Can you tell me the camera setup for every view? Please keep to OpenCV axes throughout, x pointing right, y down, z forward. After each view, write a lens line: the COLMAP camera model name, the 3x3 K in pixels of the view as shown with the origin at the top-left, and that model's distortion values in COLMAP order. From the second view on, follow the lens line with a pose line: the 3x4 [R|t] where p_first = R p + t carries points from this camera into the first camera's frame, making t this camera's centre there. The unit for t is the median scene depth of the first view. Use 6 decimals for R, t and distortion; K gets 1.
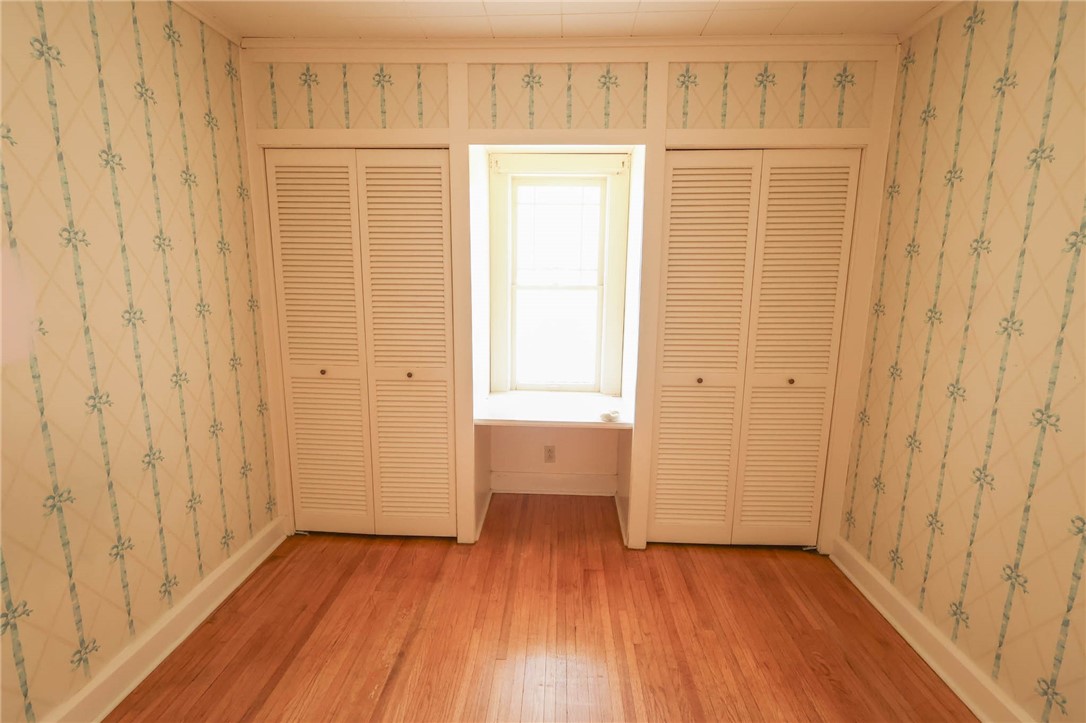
lens RADIAL K [[503.2, 0, 534.3], [0, 503.2, 364.1], [0, 0, 1]] dist [0.002585, 0.000385]
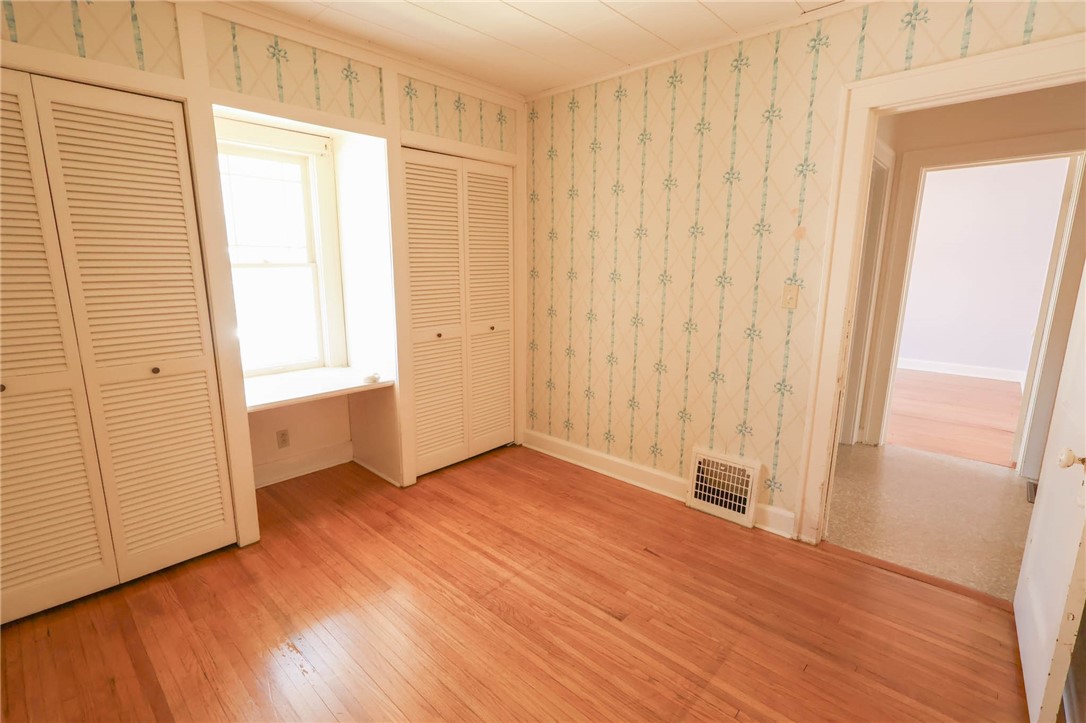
lens RADIAL K [[513.5, 0, 543.0], [0, 513.5, 361.5], [0, 0, 1]] dist [0.014663, 0.000204]
pose [[0.640469, -0.155881, 0.751998, -0.526485], [0.138934, 0.986545, 0.086171, 0.024303], [-0.755313, 0.049288, 0.653509, -0.039319]]
